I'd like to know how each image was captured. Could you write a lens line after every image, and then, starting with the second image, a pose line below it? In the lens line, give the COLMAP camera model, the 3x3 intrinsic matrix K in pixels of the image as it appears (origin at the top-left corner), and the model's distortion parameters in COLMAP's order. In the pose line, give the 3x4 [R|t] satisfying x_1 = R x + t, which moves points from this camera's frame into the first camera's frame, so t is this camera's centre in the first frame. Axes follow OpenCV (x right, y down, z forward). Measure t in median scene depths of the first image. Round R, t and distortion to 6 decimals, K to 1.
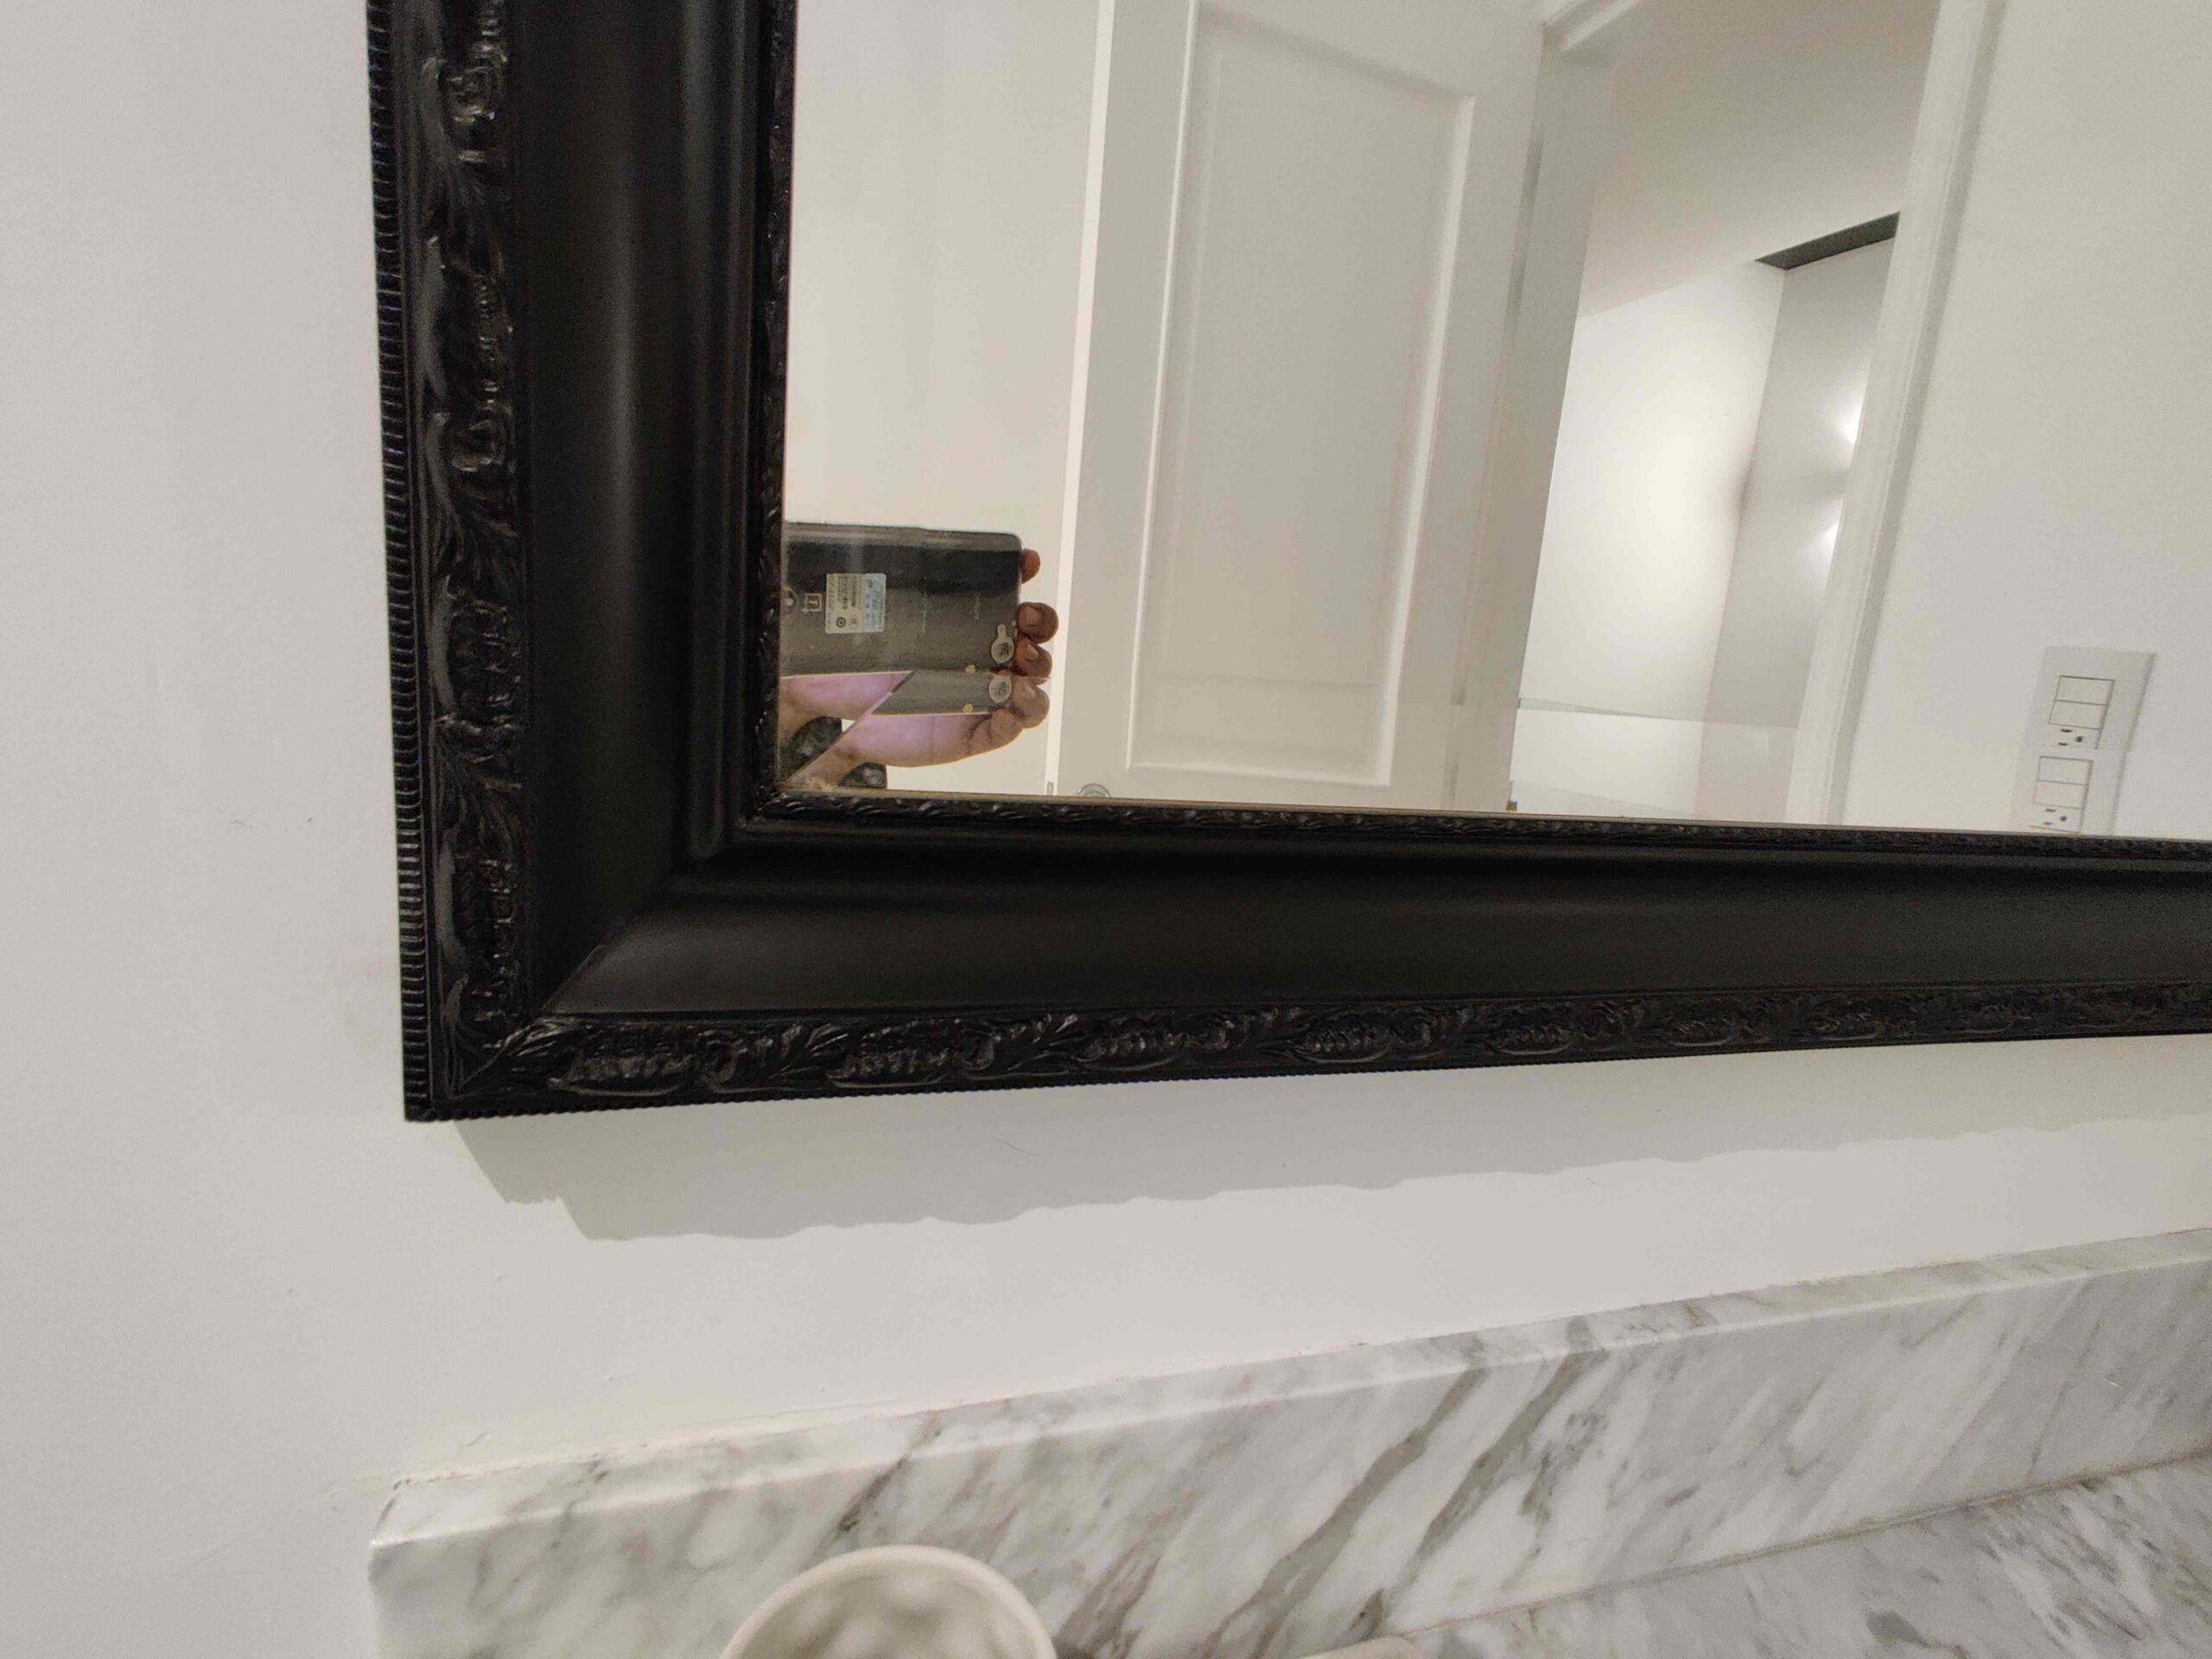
lens RADIAL K [[1110.7, 0, 1115.7], [0, 1110.7, 822.7], [0, 0, 1]] dist [0.012785, -0.000134]
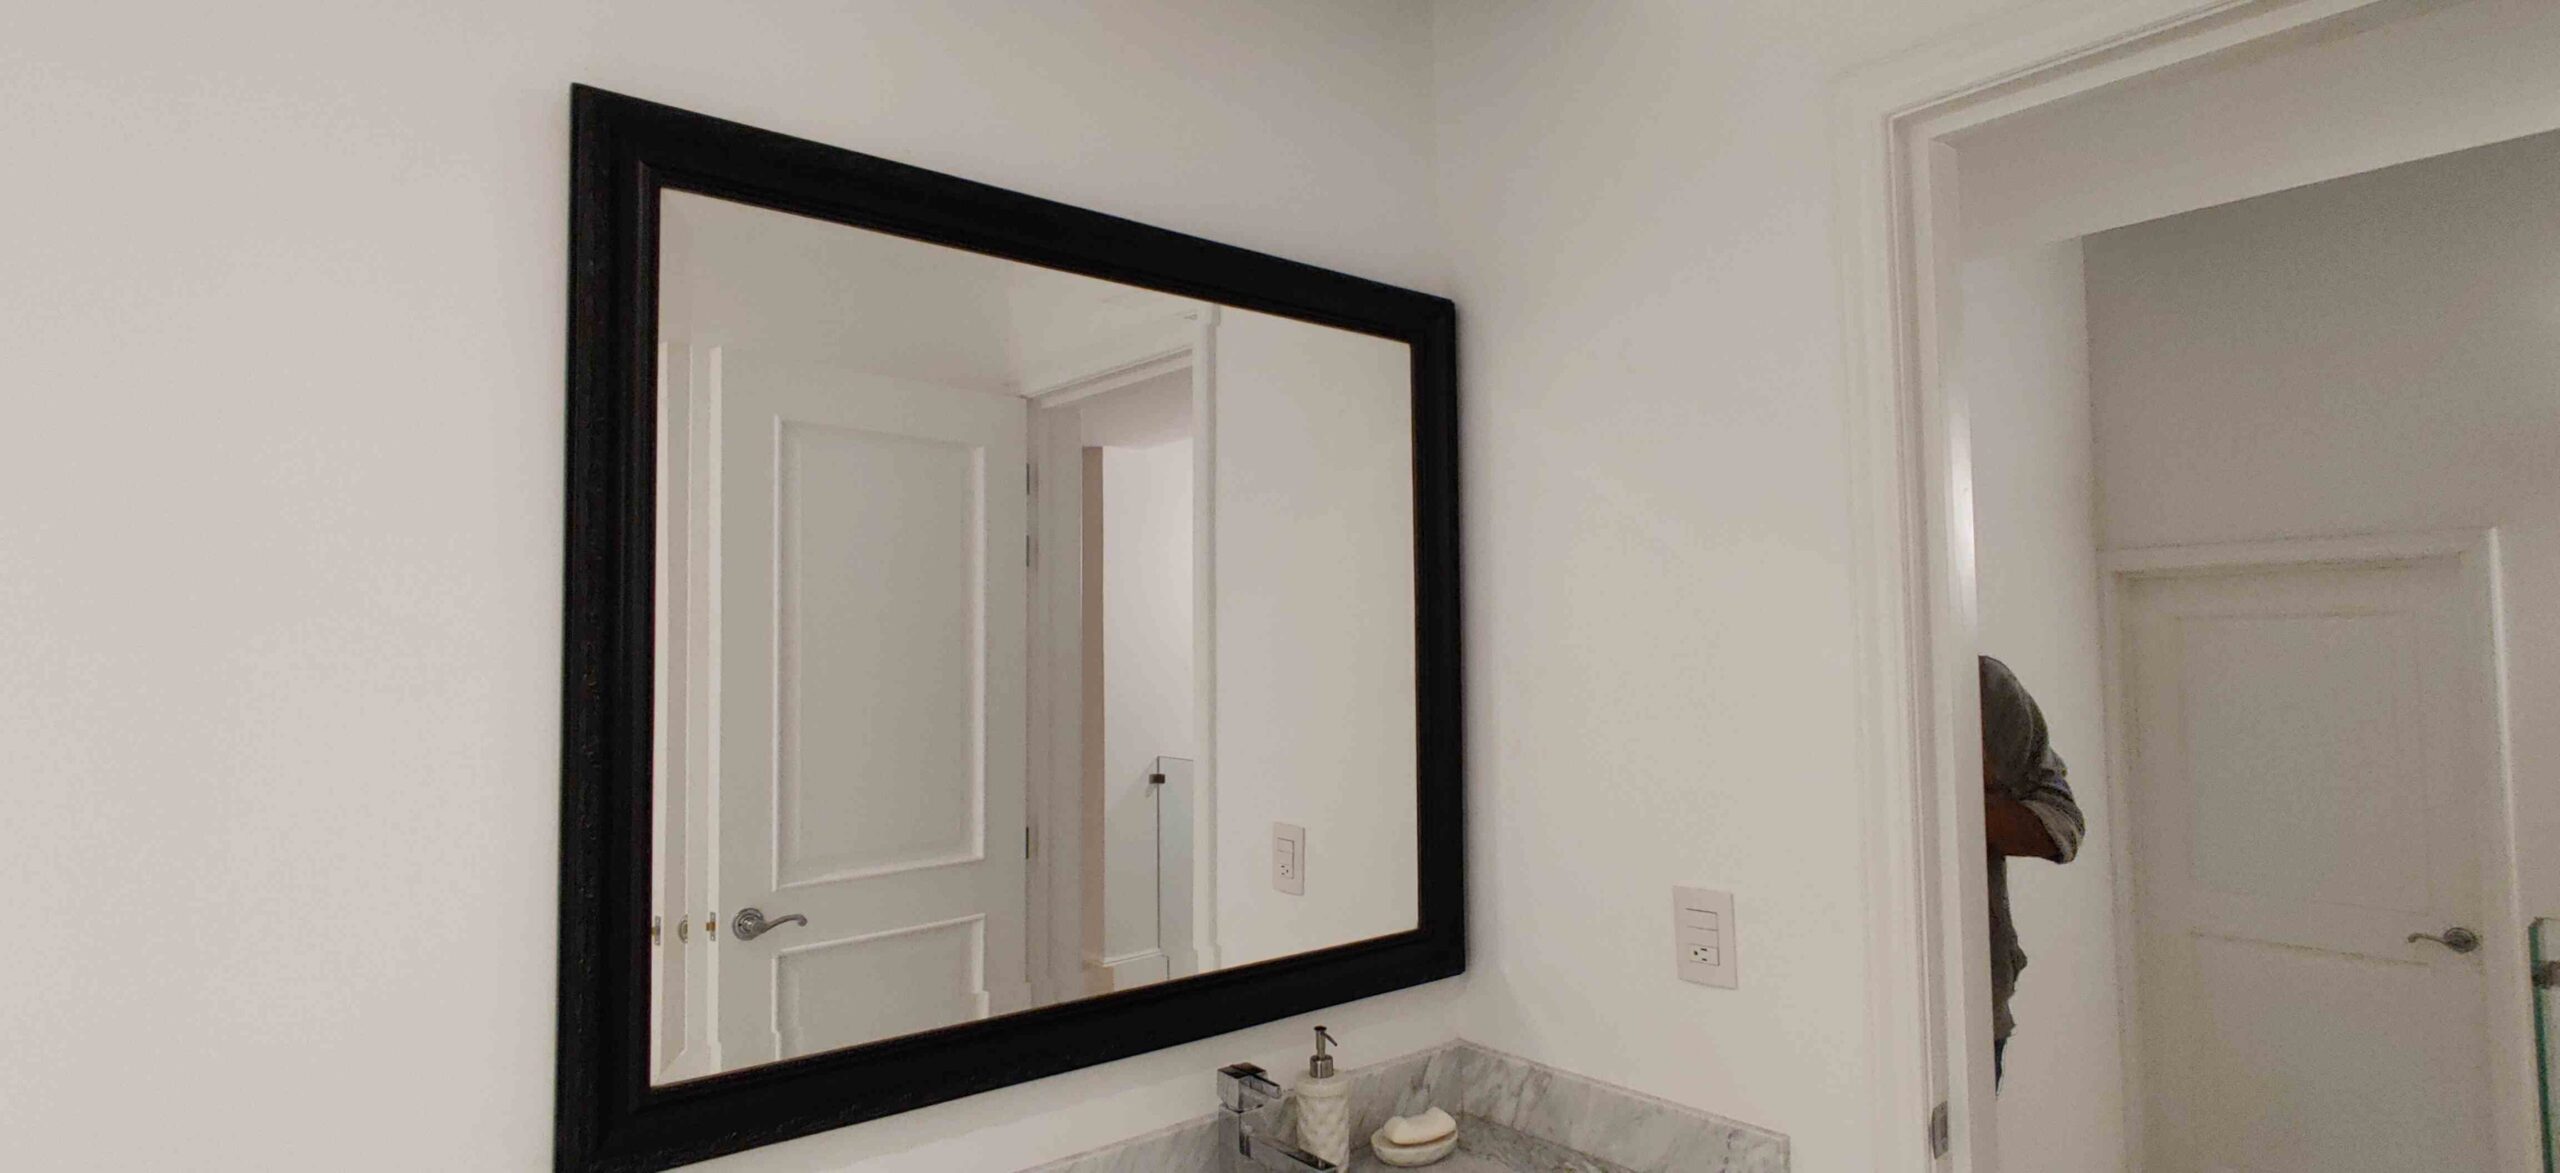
lens RADIAL K [[1265.3, 0, 1270.6], [0, 1265.3, 579.5], [0, 0, 1]] dist [-0.004671, 0.003893]
pose [[0.924093, -0.075186, 0.374698, 0.117474], [0.157403, 0.968313, -0.193893, -0.368384], [-0.348247, 0.238154, 0.906646, -2.779232]]
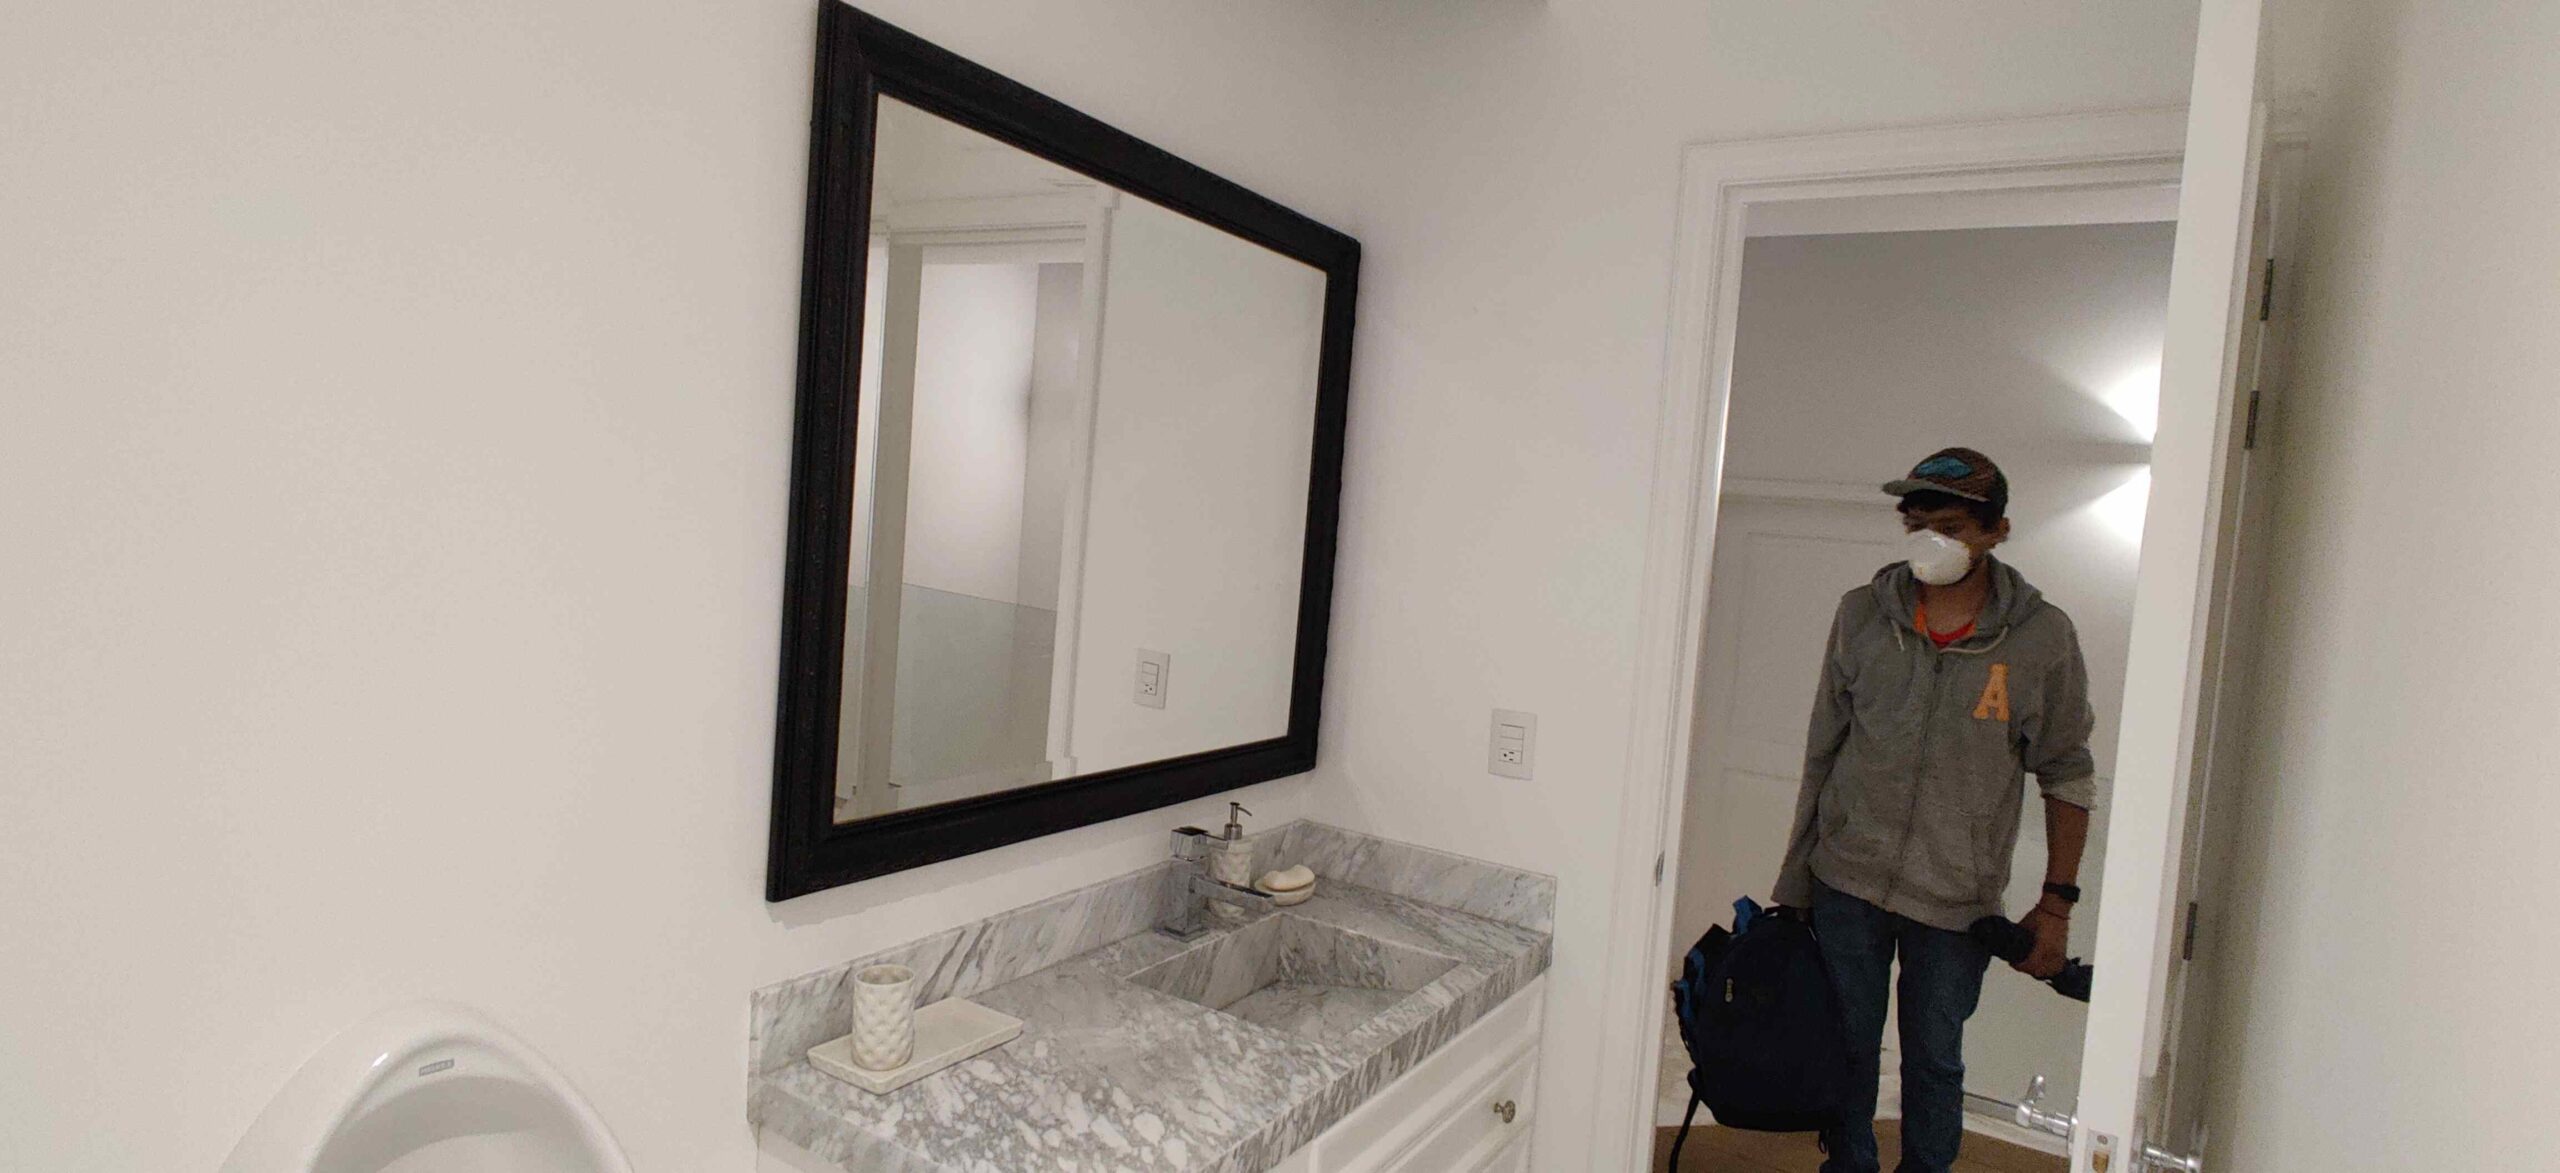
lens RADIAL K [[1265.3, 0, 1283.9], [0, 1265.3, 570.2], [0, 0, 1]] dist [-0.004671, 0.003893]
pose [[0.771794, -0.053844, 0.633588, -1.492658], [0.099452, 0.994368, -0.036641, -0.496133], [-0.628047, 0.091291, 0.772802, -3.141907]]
